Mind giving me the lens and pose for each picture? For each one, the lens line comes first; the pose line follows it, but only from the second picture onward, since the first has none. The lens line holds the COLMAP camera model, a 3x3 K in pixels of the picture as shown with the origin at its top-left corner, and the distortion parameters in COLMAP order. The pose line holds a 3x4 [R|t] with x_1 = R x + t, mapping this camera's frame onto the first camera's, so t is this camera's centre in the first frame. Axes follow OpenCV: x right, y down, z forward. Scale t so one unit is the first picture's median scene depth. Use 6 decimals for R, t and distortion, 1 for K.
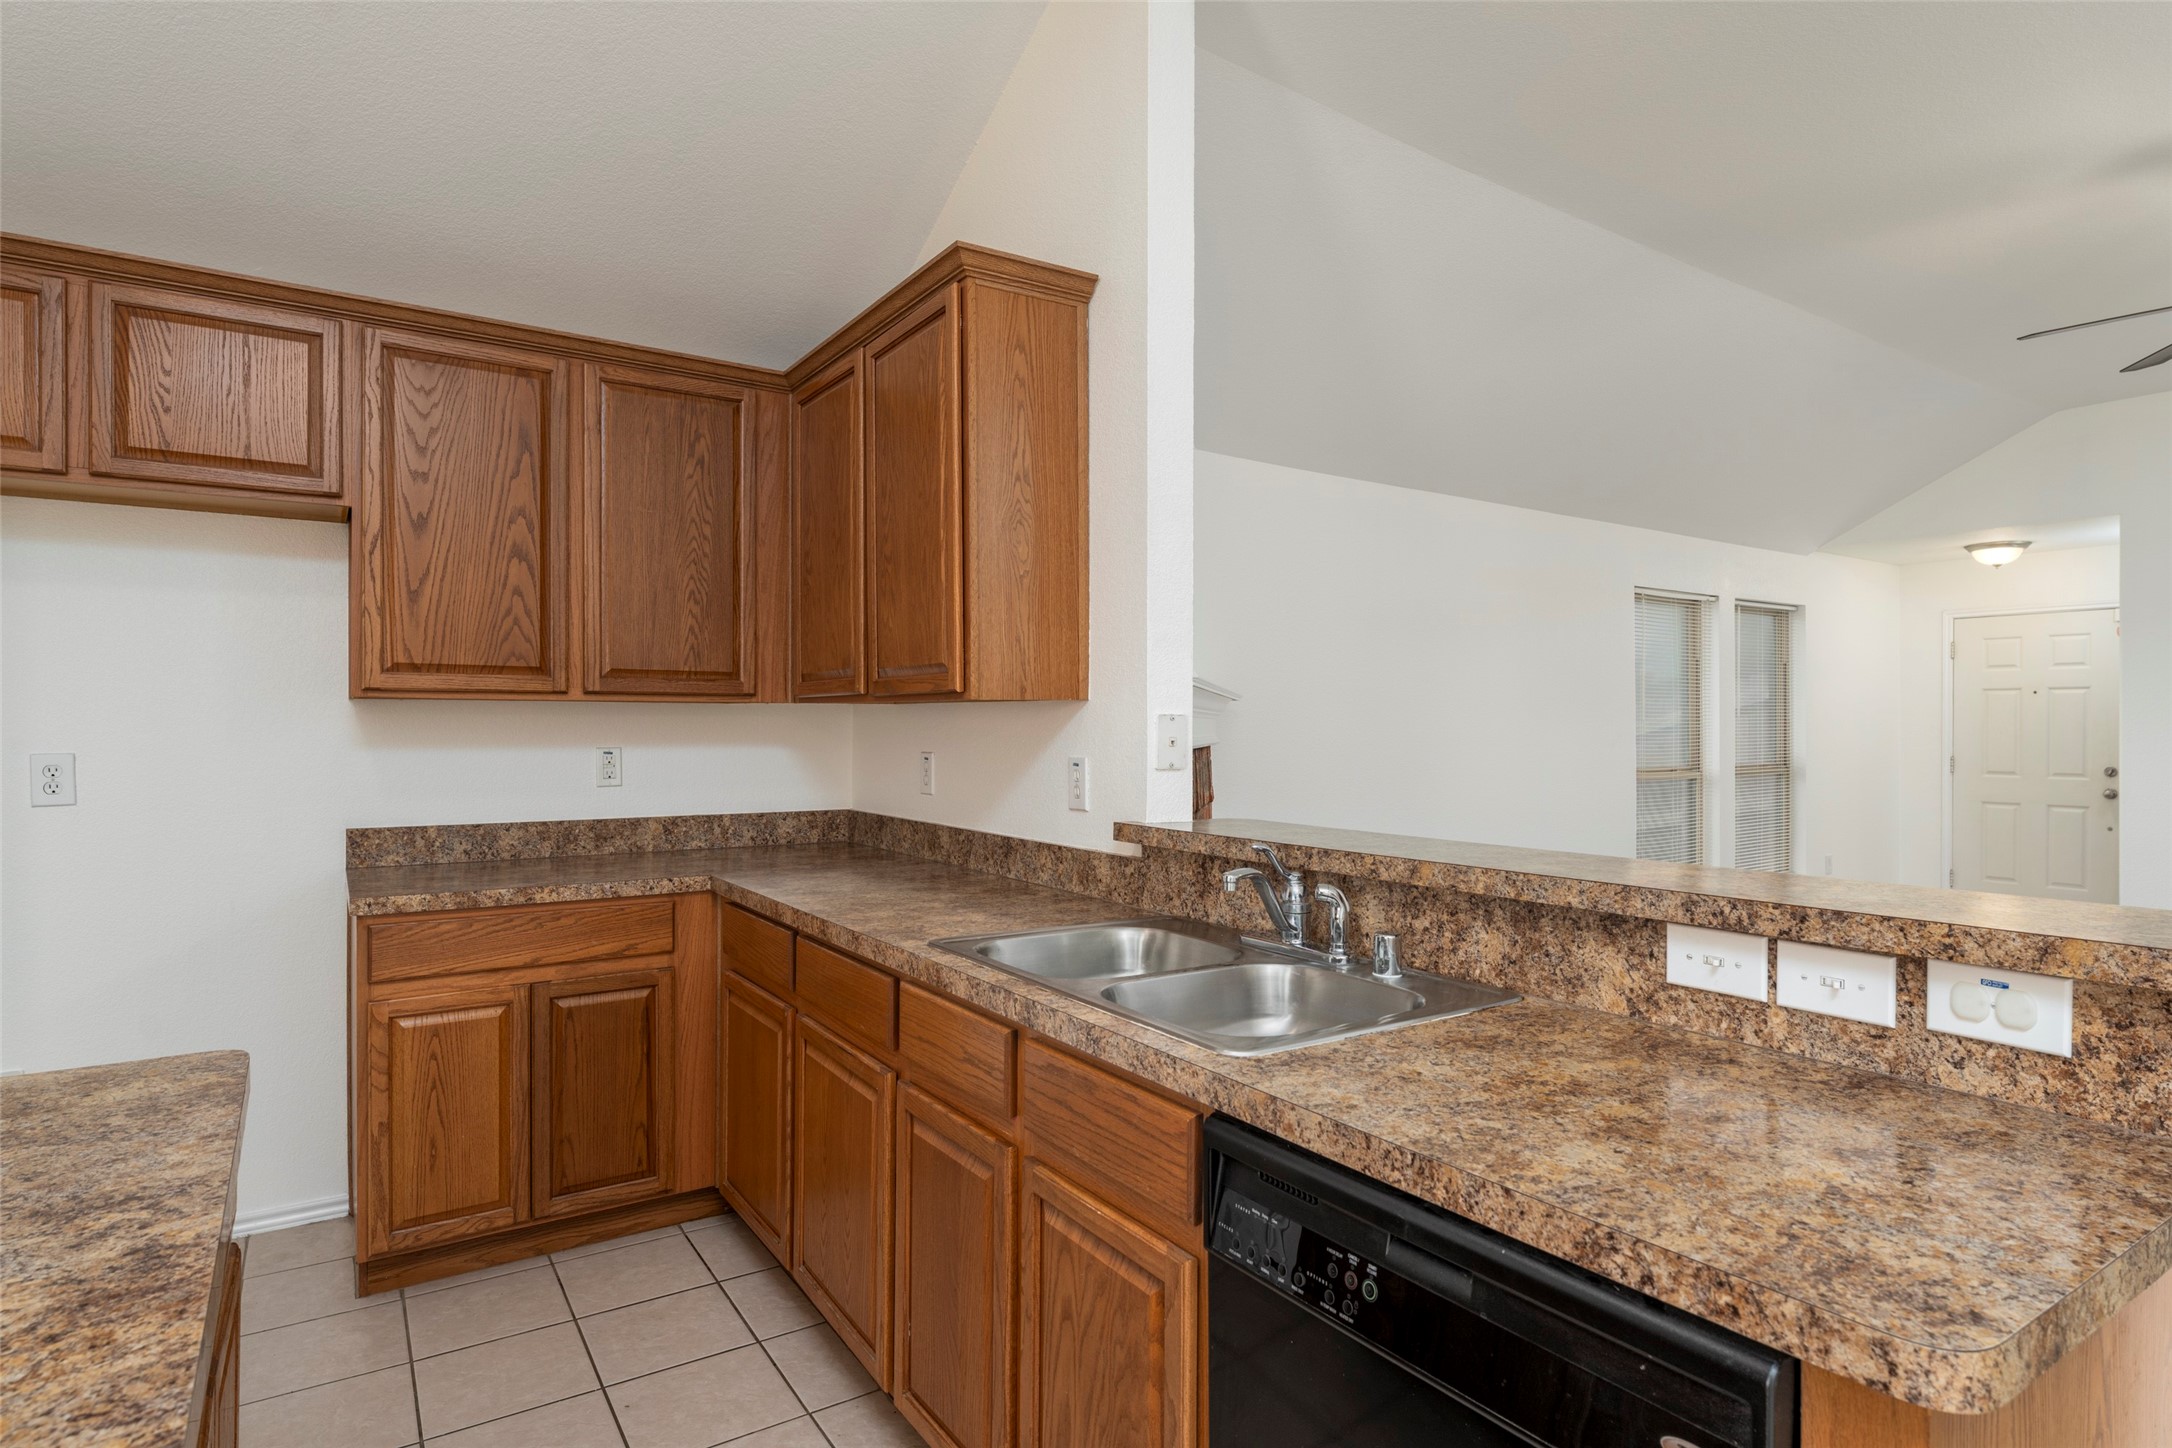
lens RADIAL K [[1160.1, 0, 1113.0], [0, 1160.1, 726.3], [0, 0, 1]] dist [0.001977, -0.000372]
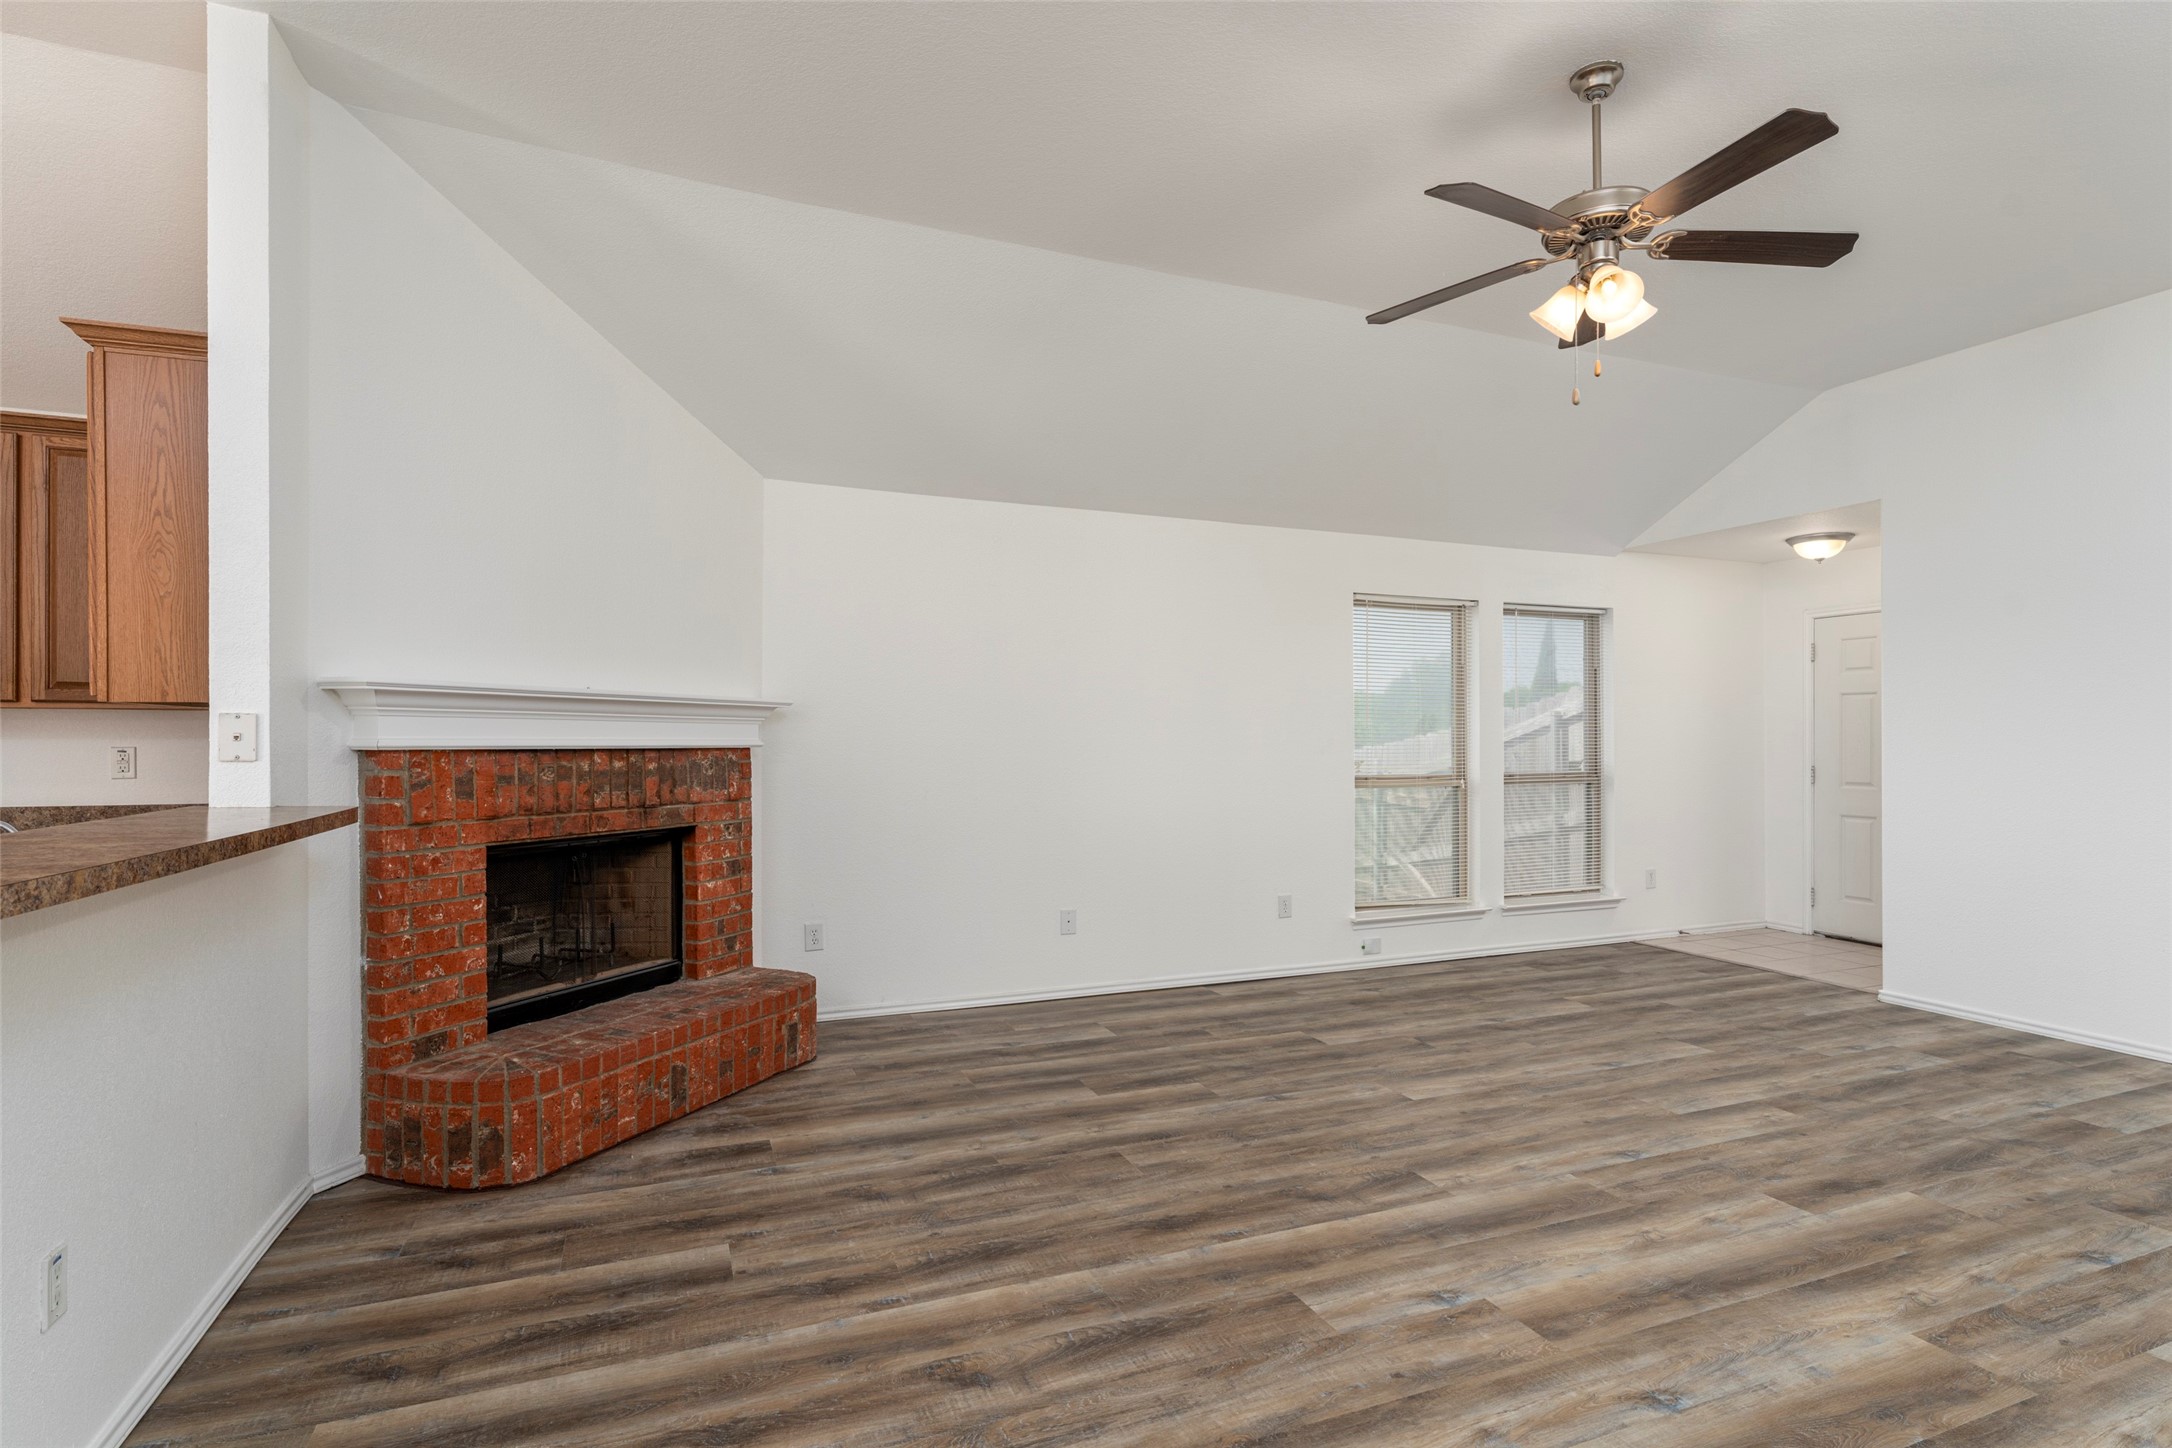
lens RADIAL K [[1077.6, 0, 1096.6], [0, 1077.6, 734.7], [0, 0, 1]] dist [-0.000029, -0.000118]
pose [[0.979416, -0.001914, -0.201842, 1.059448], [0.000660, 0.999980, -0.006282, 0.017370], [0.201850, 0.006020, 0.979398, 0.125543]]
